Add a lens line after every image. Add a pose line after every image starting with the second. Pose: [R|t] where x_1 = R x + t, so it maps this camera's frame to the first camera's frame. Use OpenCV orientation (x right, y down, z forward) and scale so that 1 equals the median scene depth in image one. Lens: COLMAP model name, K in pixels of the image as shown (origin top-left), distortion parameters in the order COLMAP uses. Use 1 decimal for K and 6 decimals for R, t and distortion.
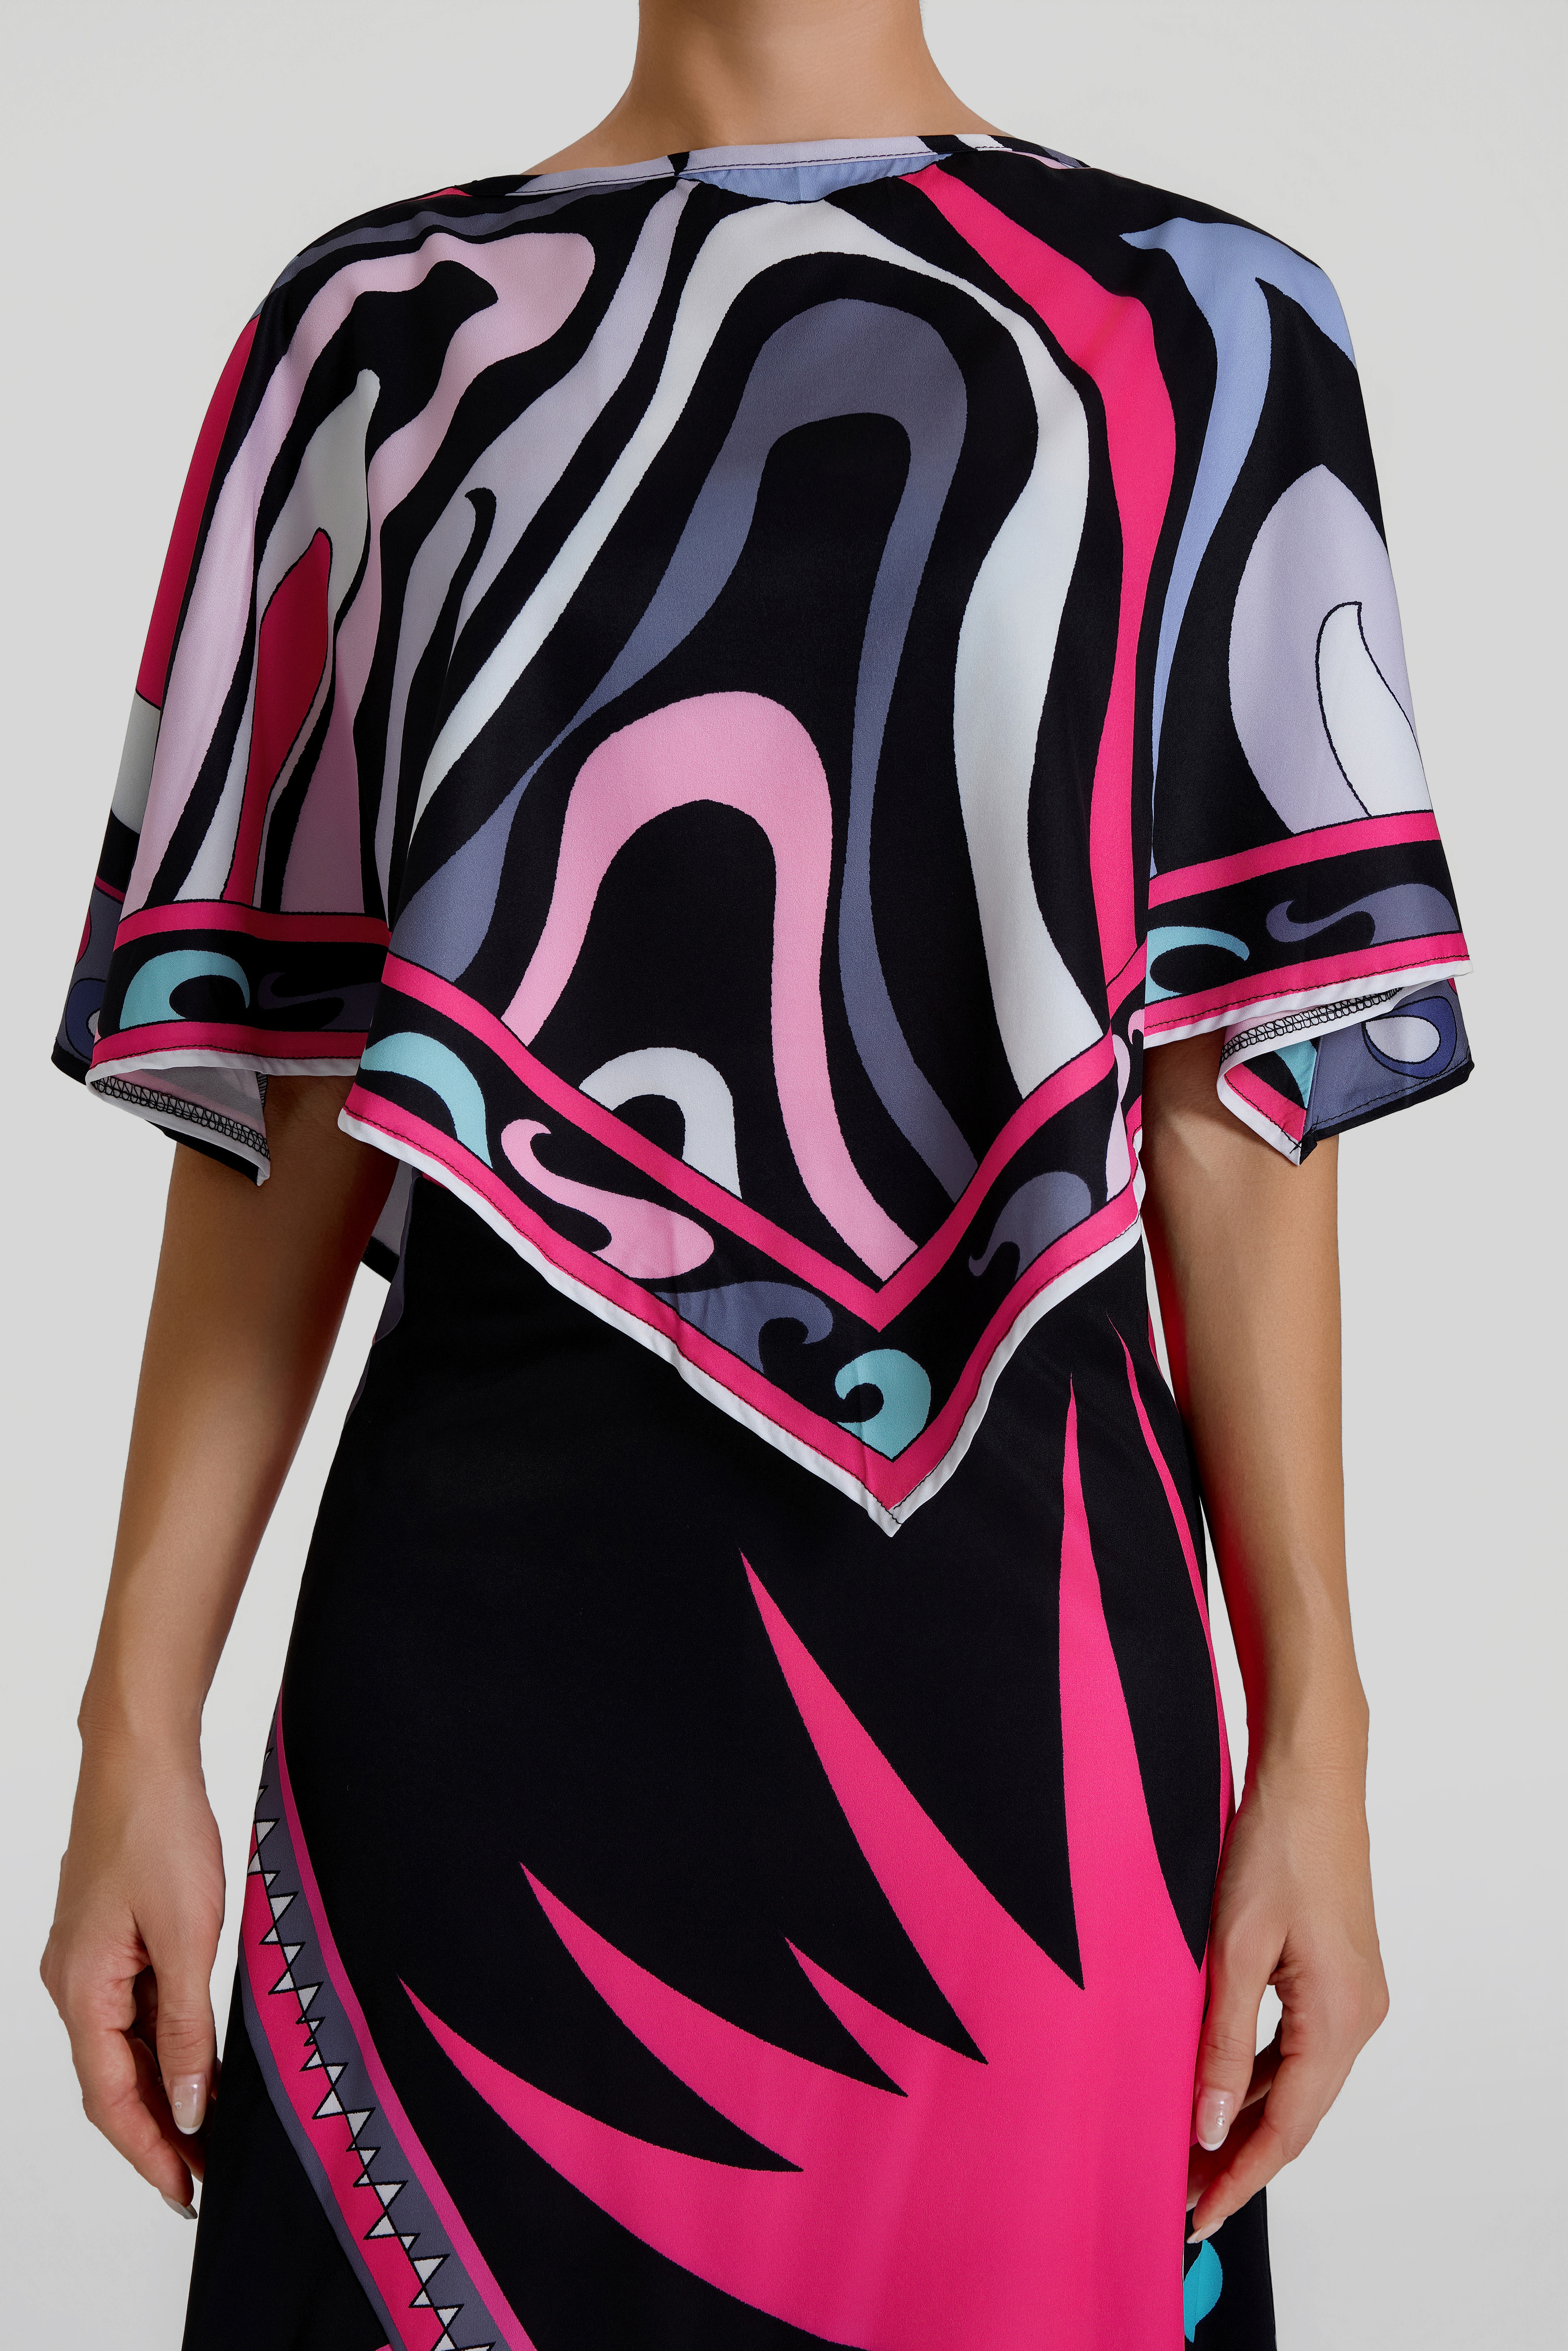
lens RADIAL K [[4353.6, 0, 784.0], [0, 4353.6, 1175.5], [0, 0, 1]] dist [0.175269, 0.239657]
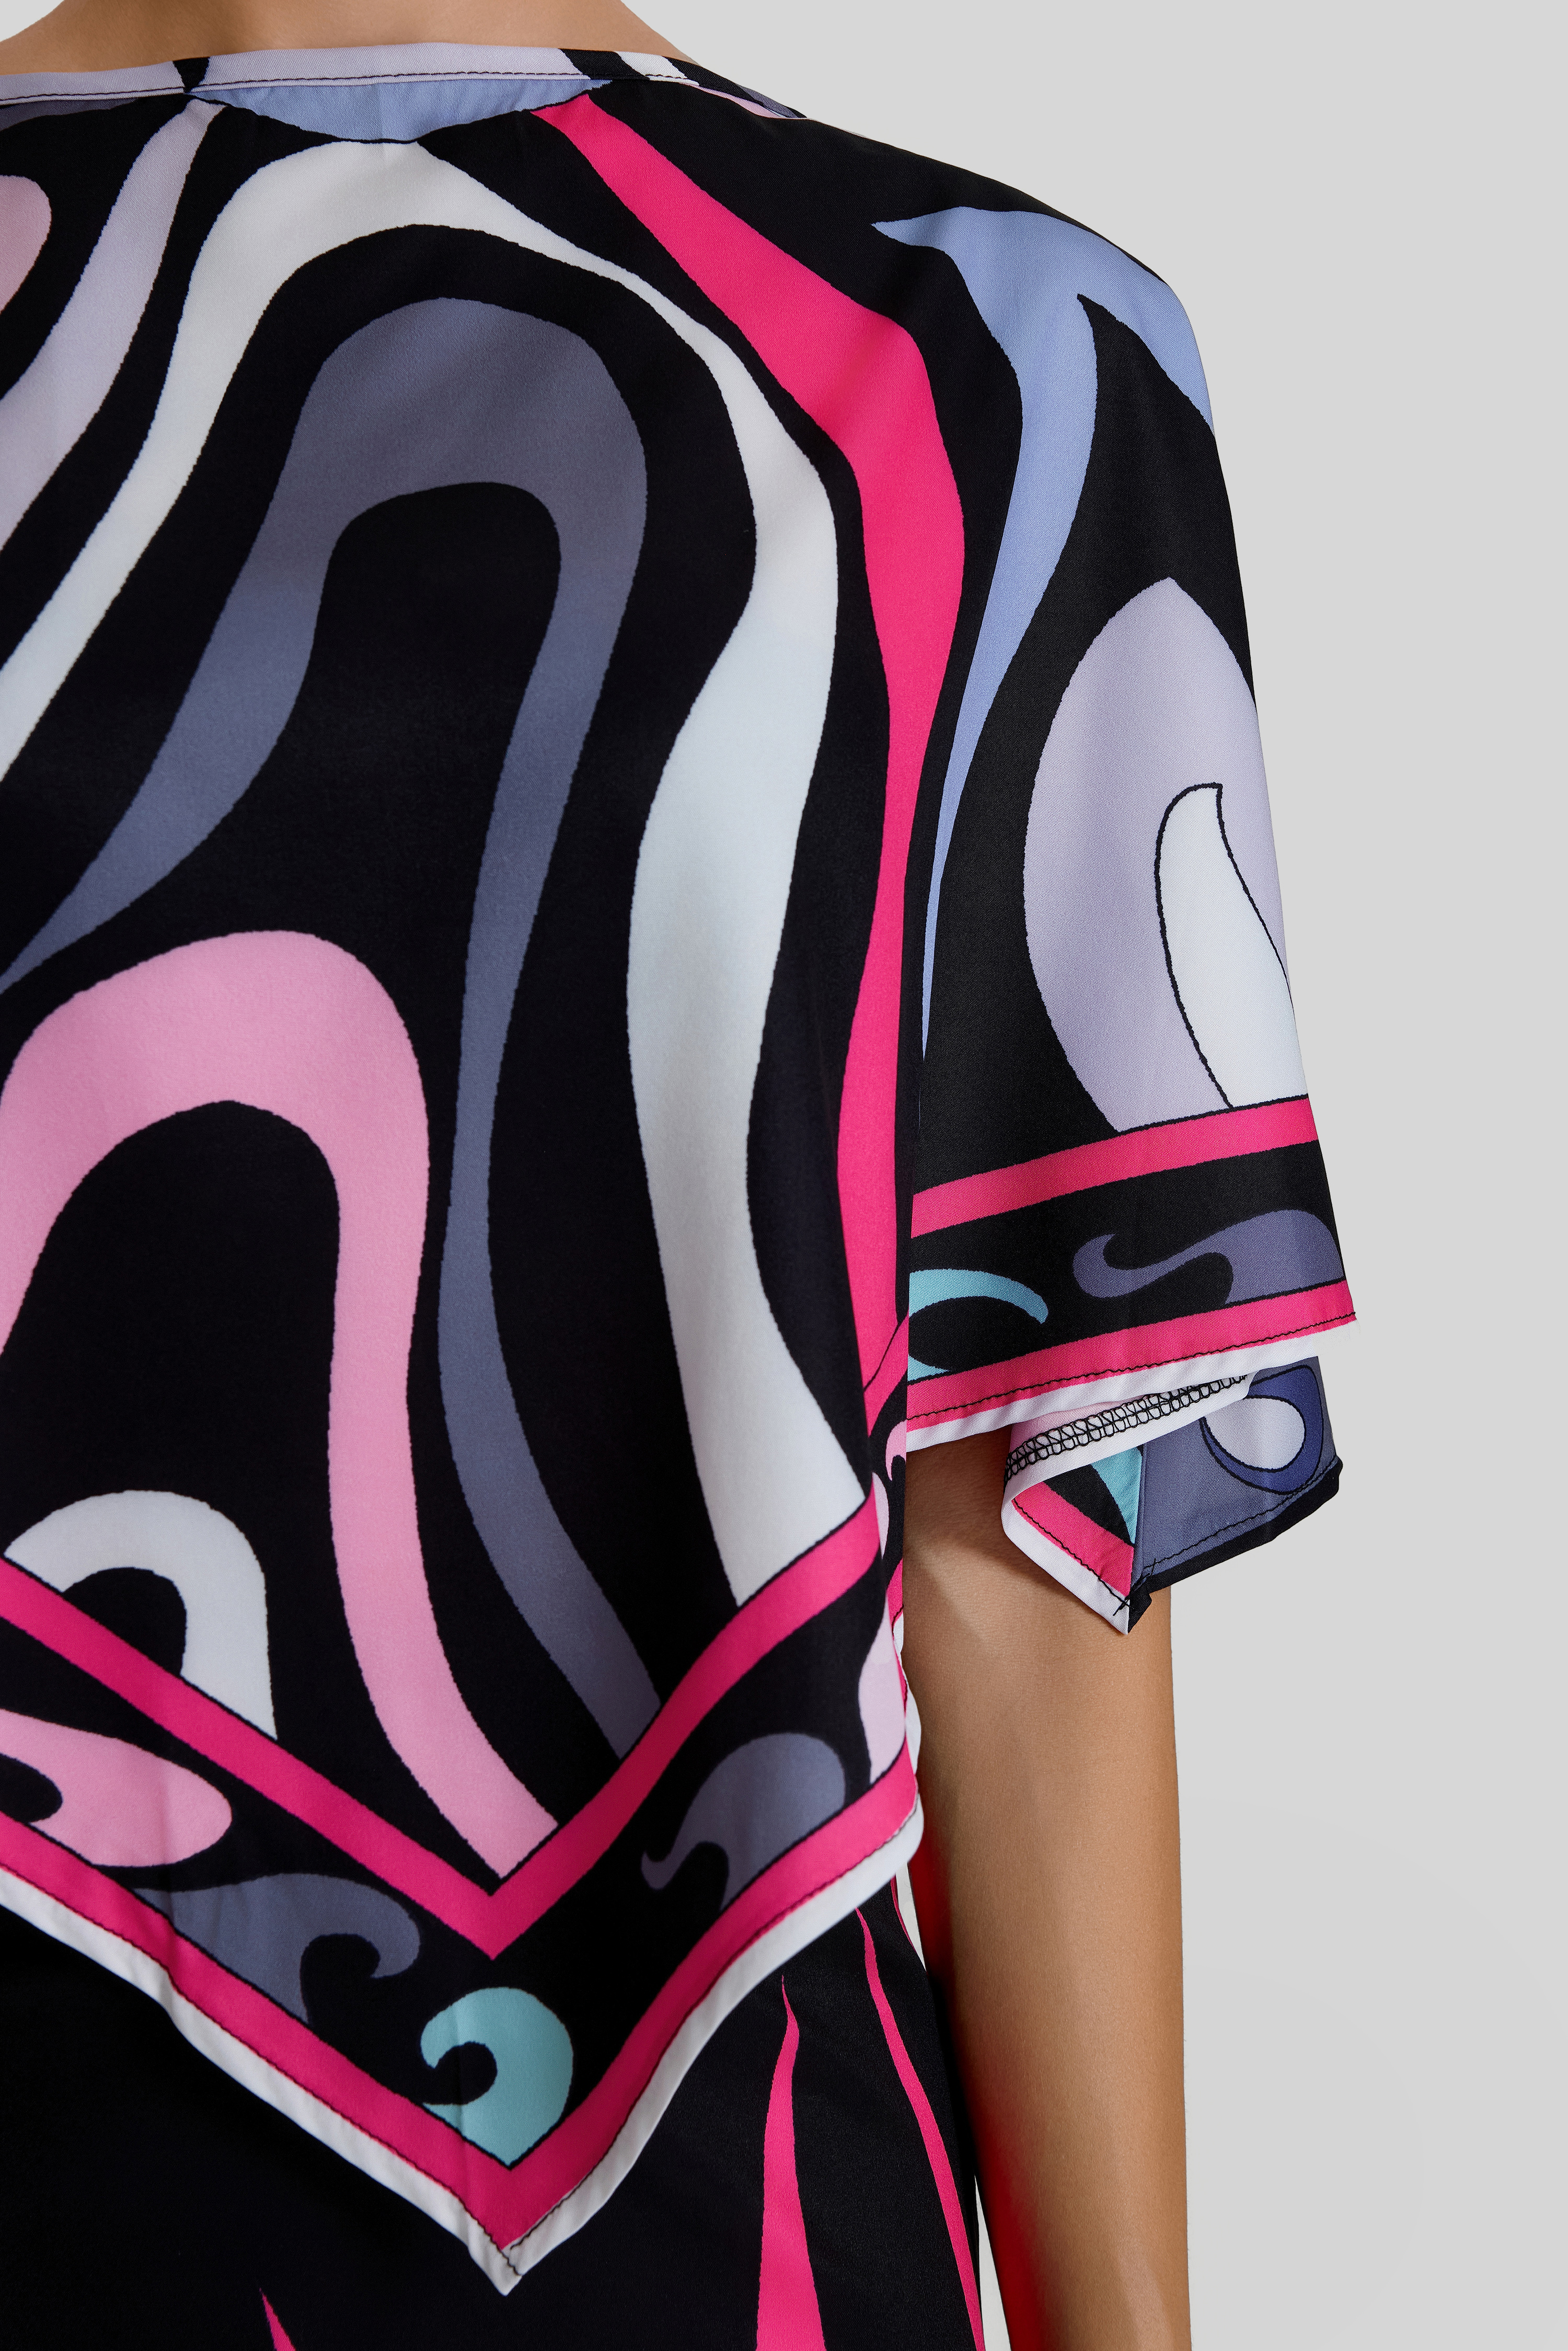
lens RADIAL K [[4353.6, 0, 784.0], [0, 4353.6, 1175.5], [0, 0, 1]] dist [0.175269, 0.239657]
pose [[0.992919, 0.014002, 0.117964, -0.012541], [-0.016759, 0.999608, 0.022411, -0.090710], [-0.117604, -0.024229, 0.992765, 0.367465]]
